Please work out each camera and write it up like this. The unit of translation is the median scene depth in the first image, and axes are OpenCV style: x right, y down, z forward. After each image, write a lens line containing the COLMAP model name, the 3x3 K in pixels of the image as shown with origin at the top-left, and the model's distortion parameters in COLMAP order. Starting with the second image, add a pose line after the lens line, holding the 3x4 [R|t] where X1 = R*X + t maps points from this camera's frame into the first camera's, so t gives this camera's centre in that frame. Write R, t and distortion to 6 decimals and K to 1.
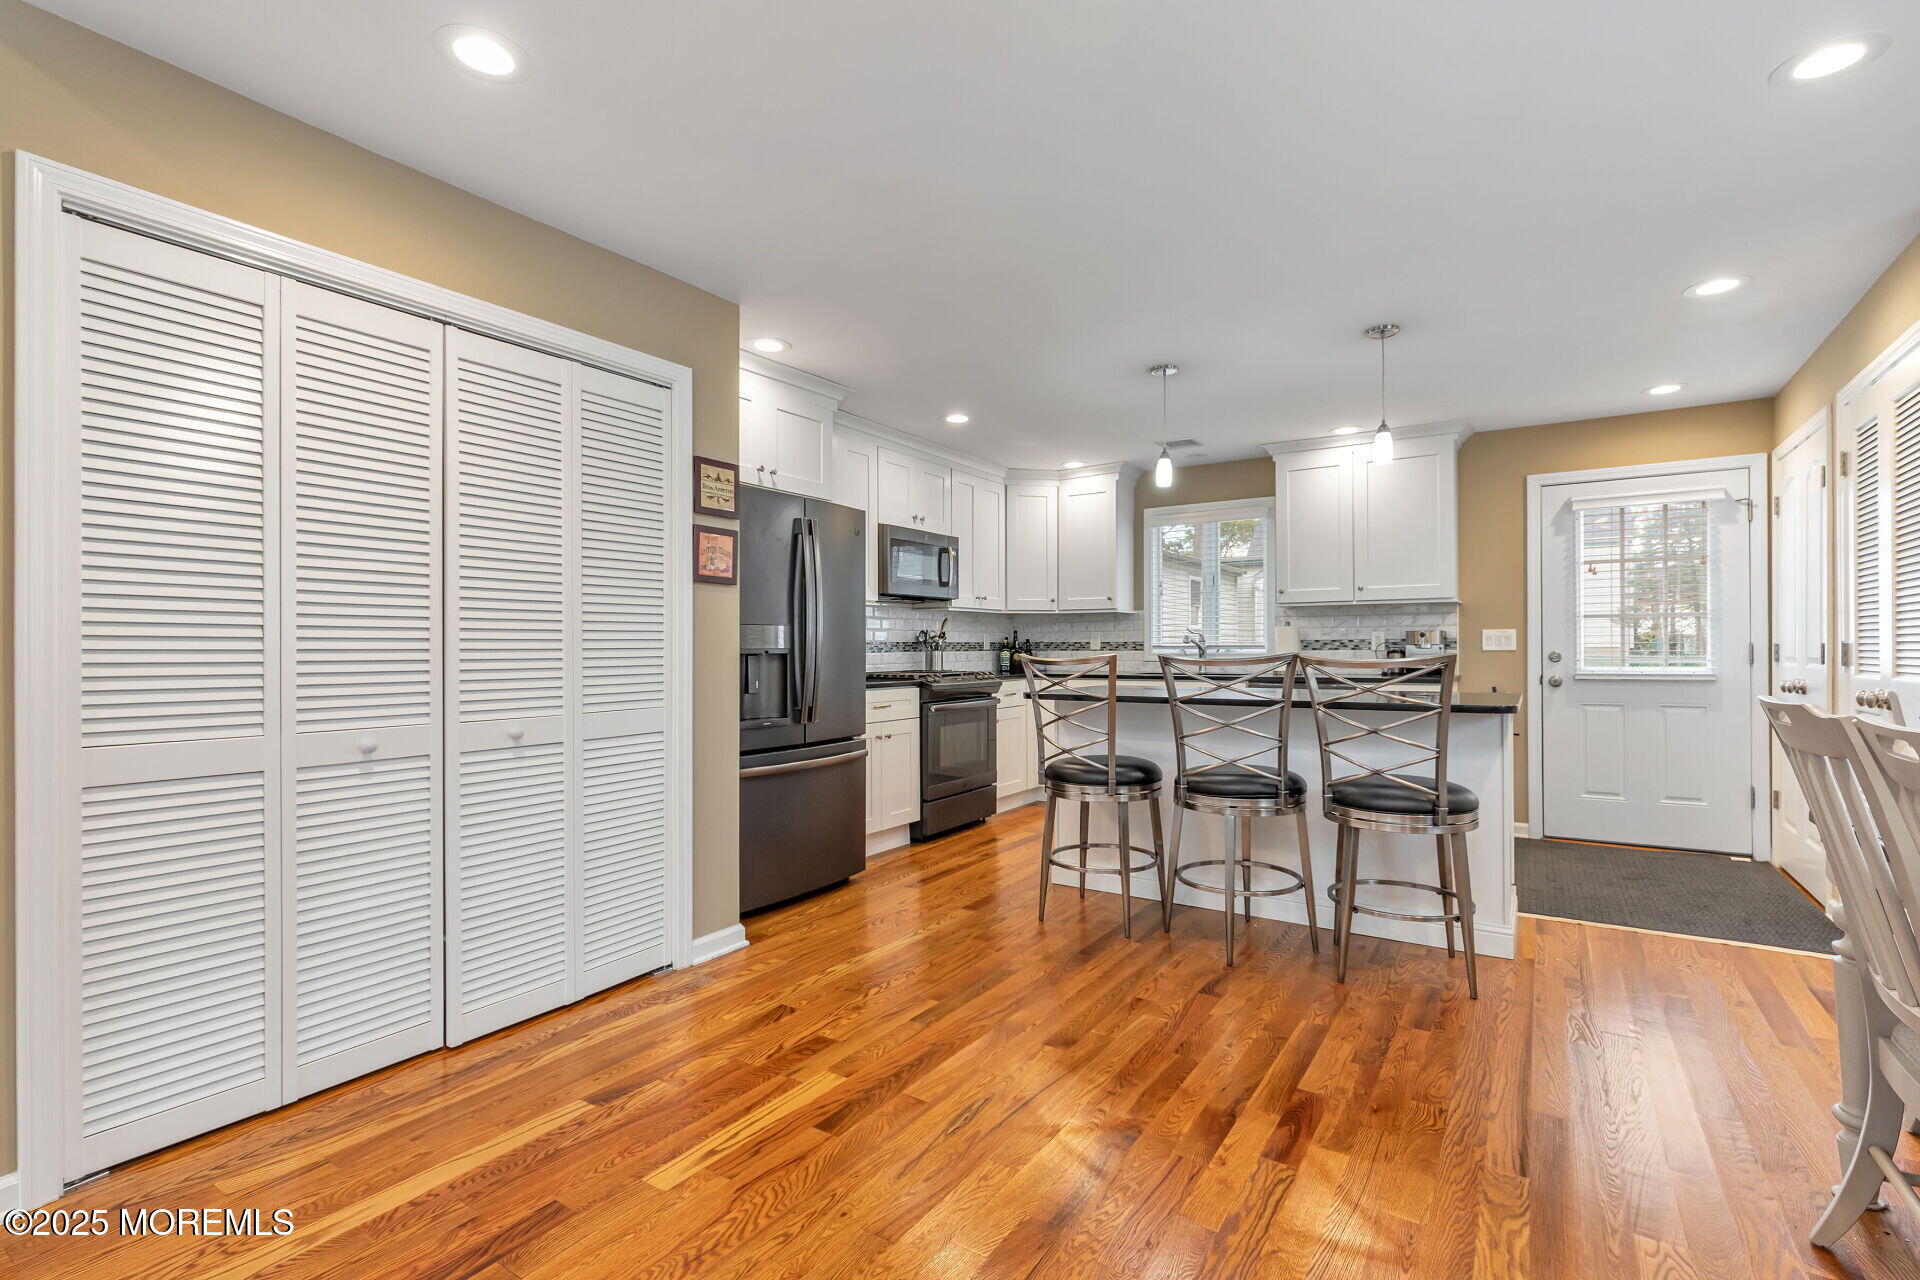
lens RADIAL K [[859.9, 0, 981.5], [0, 859.9, 651.3], [0, 0, 1]] dist [0.001150, -0.002702]
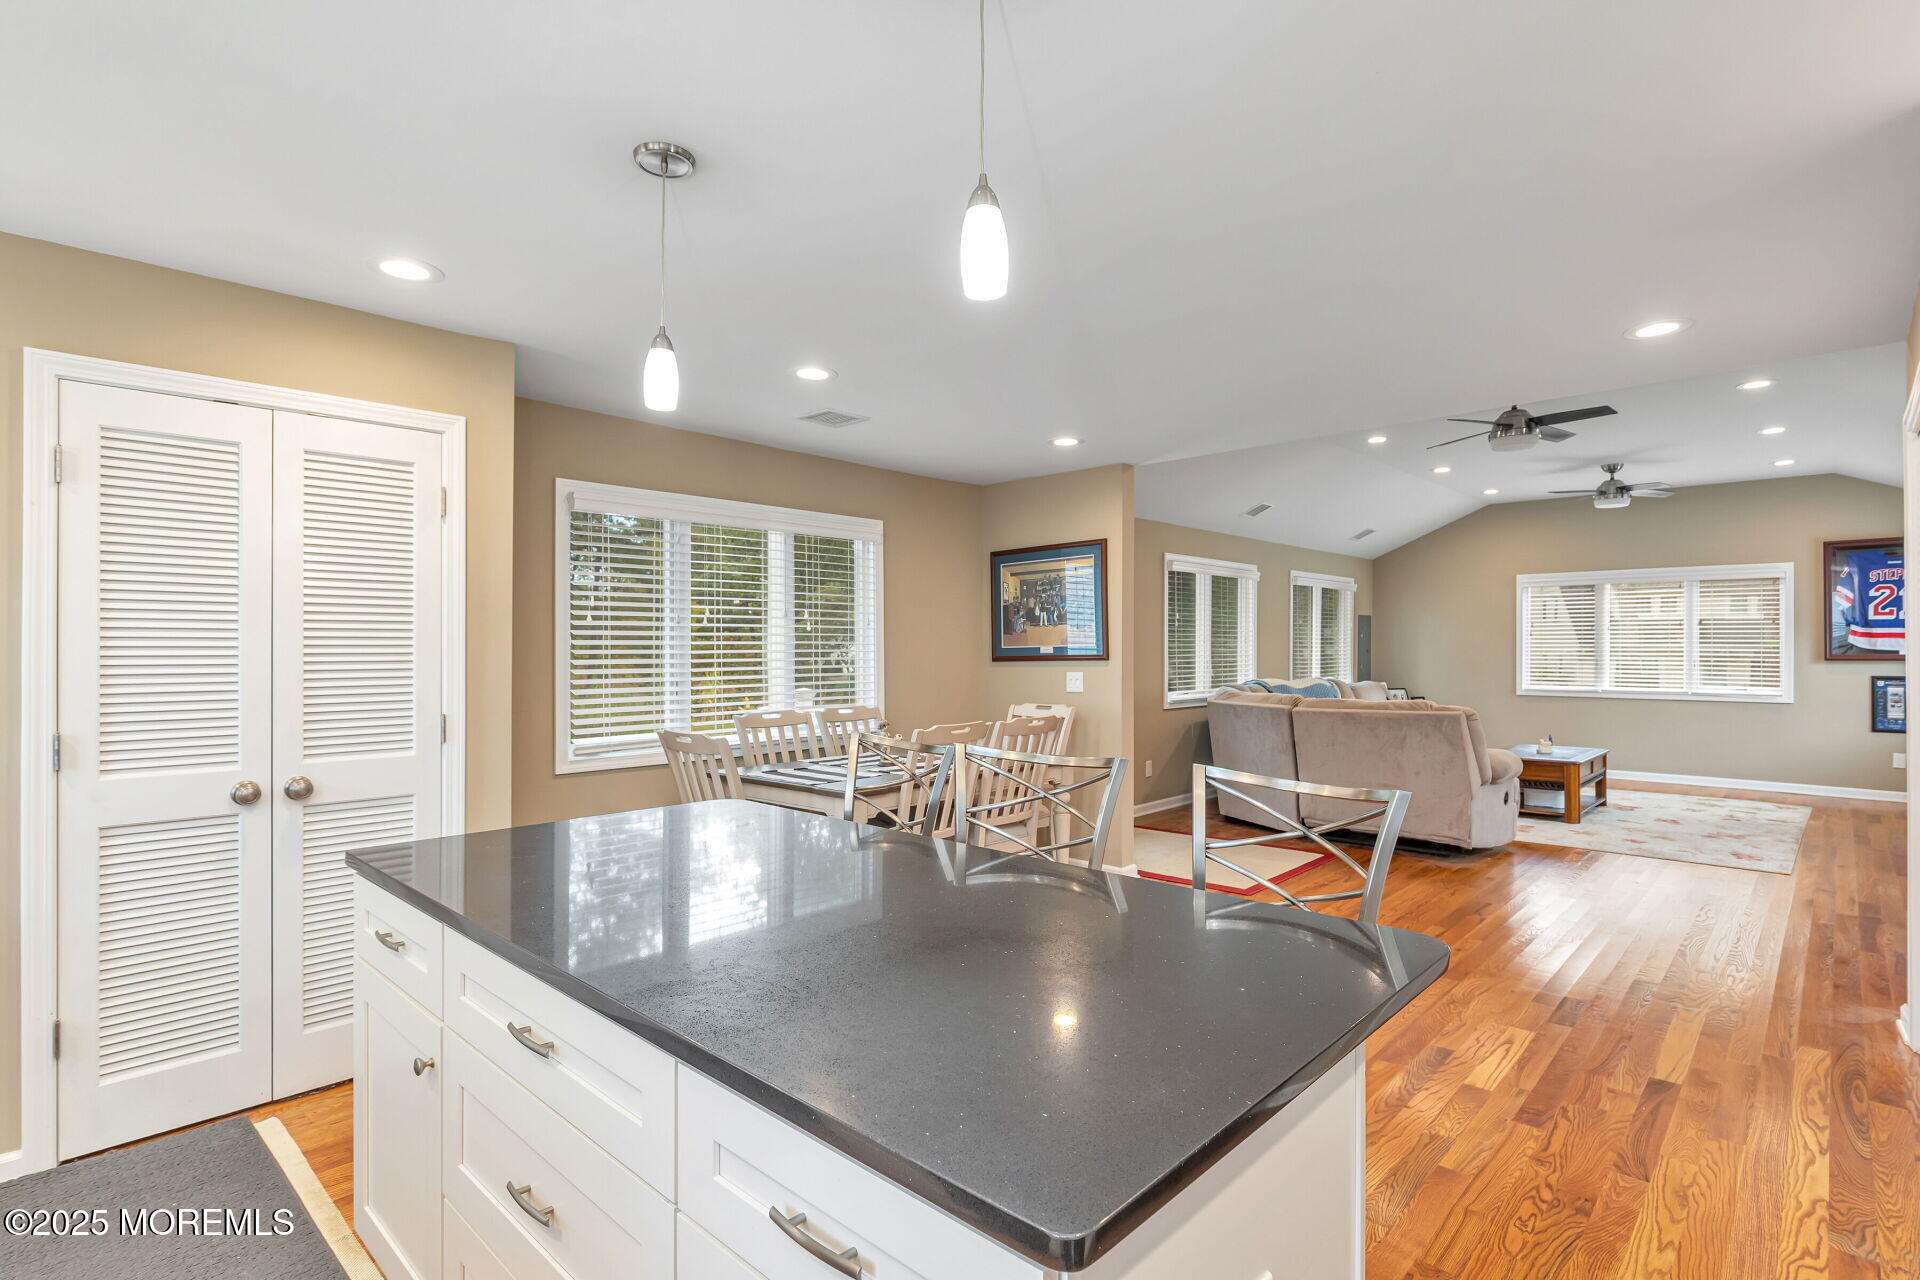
lens RADIAL K [[954.7, 0, 969.8], [0, 954.7, 639.8], [0, 0, 1]] dist [-0.003262, -0.001980]
pose [[-0.984898, 0.008148, 0.172943, 0.142329], [0.007651, 0.999964, -0.003538, -0.057141], [-0.172965, -0.002161, -0.984926, 1.217620]]
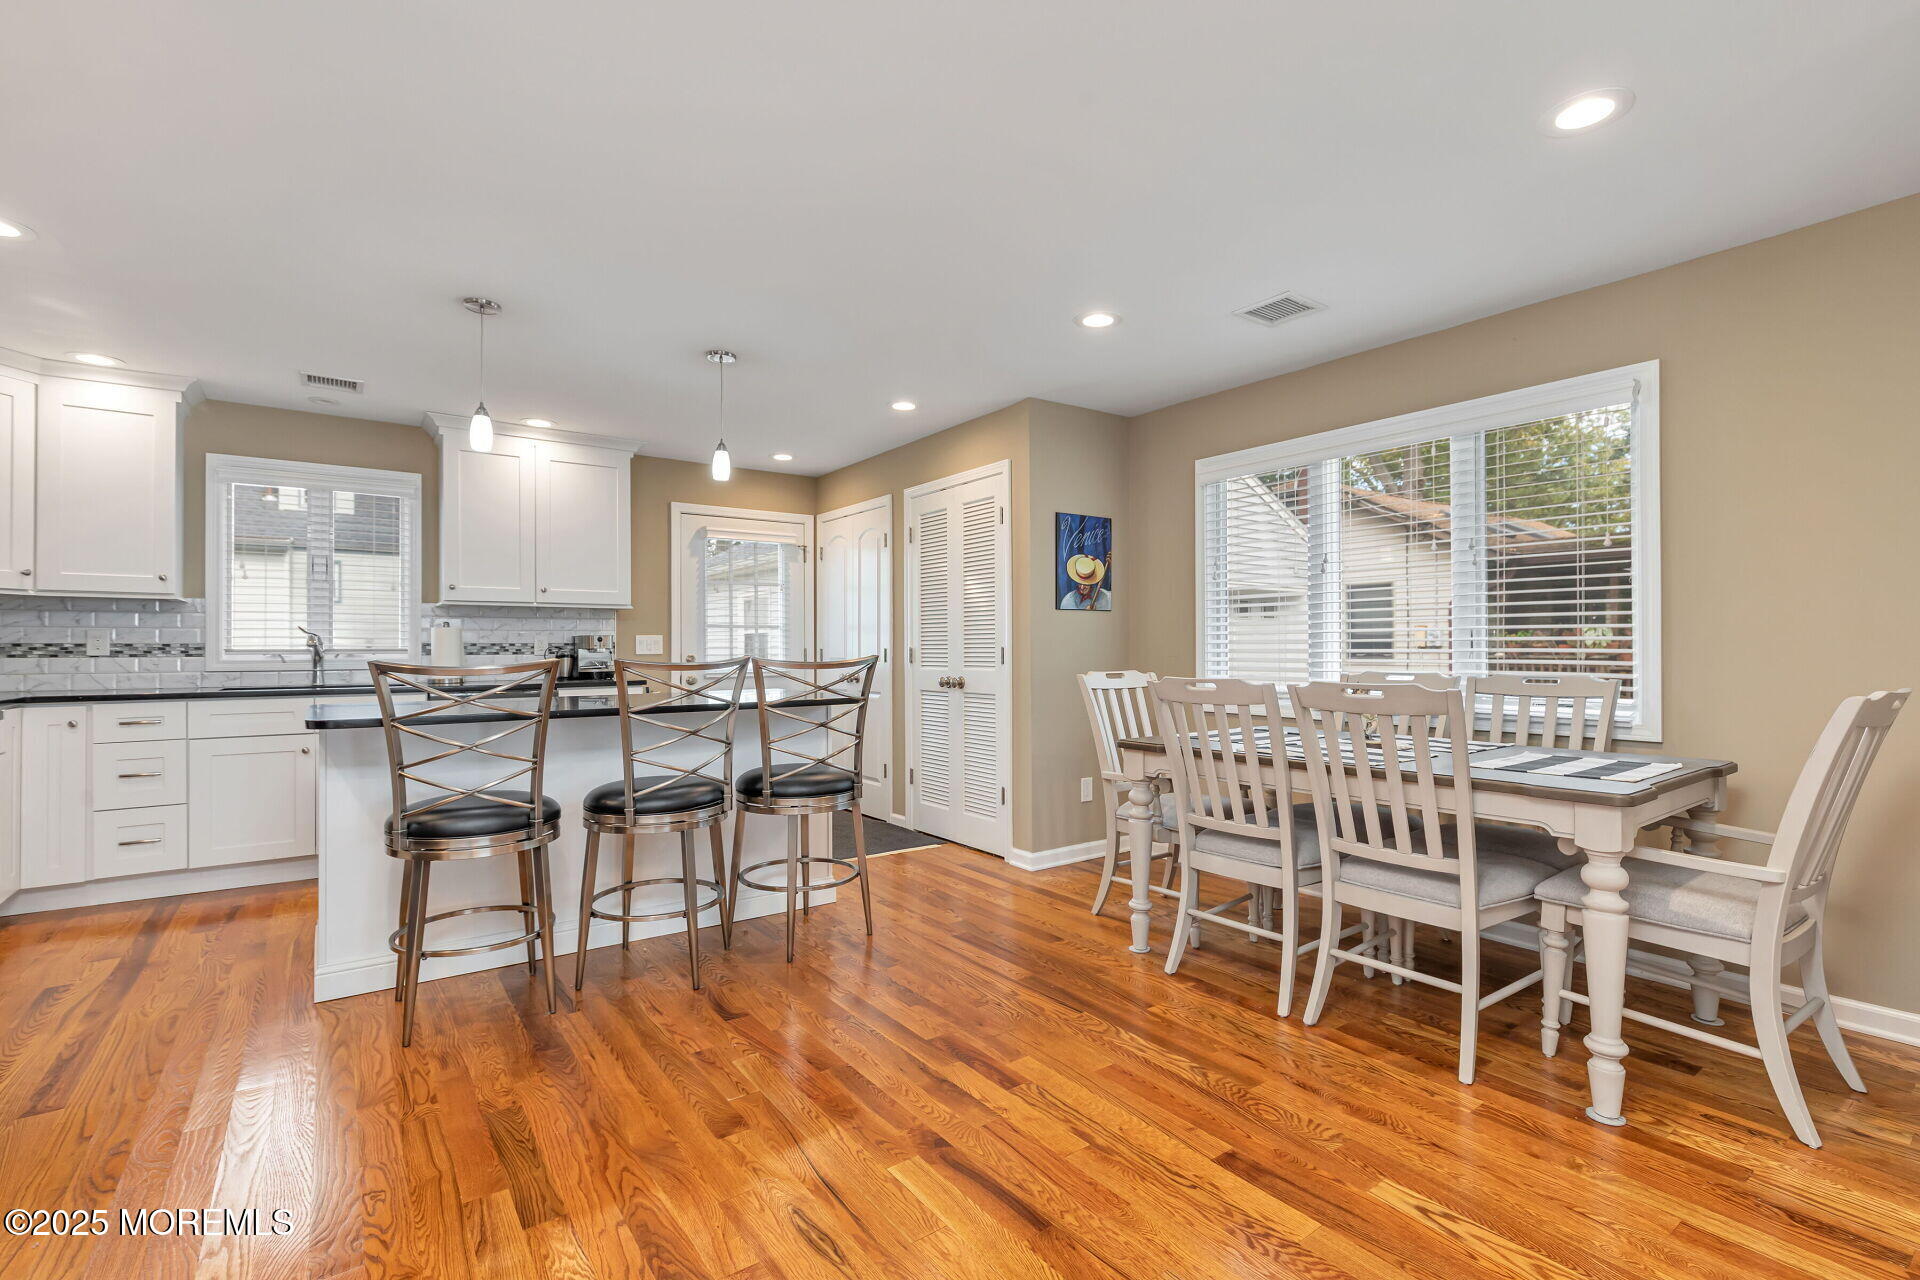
lens RADIAL K [[859.9, 0, 940.2], [0, 859.9, 639.4], [0, 0, 1]] dist [0.001150, -0.002702]
pose [[0.375101, 0.013041, 0.926892, -0.332961], [0.005803, 0.999848, -0.016416, 0.000353], [-0.926966, 0.011536, 0.374968, 0.271988]]
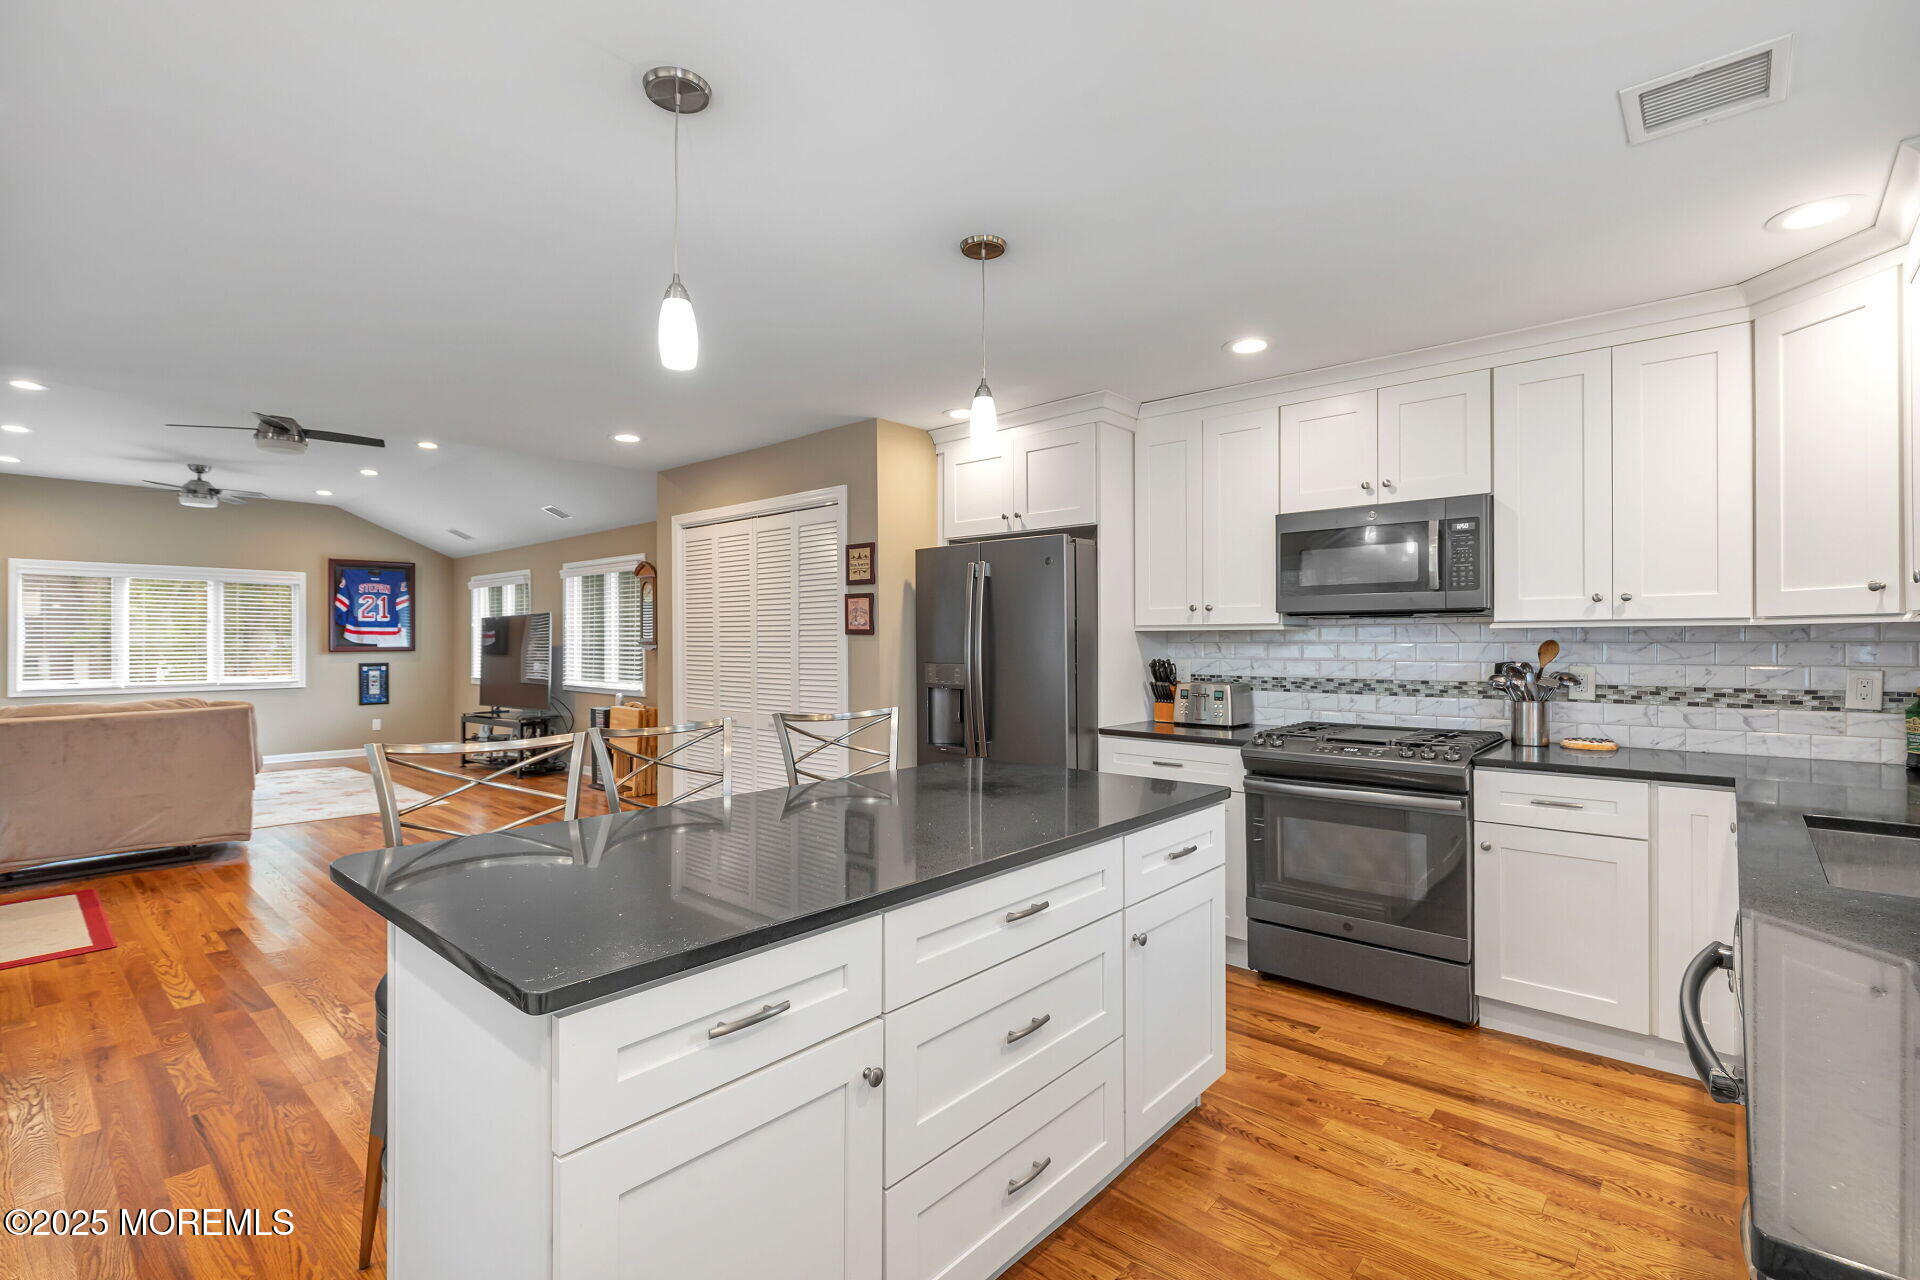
lens RADIAL K [[859.9, 0, 966.7], [0, 859.9, 641.2], [0, 0, 1]] dist [0.001150, -0.002702]
pose [[-0.147168, 0.004310, -0.989102, 0.719787], [-0.003446, 0.999982, 0.004870, -0.053142], [0.989106, 0.004125, -0.147150, 0.968769]]
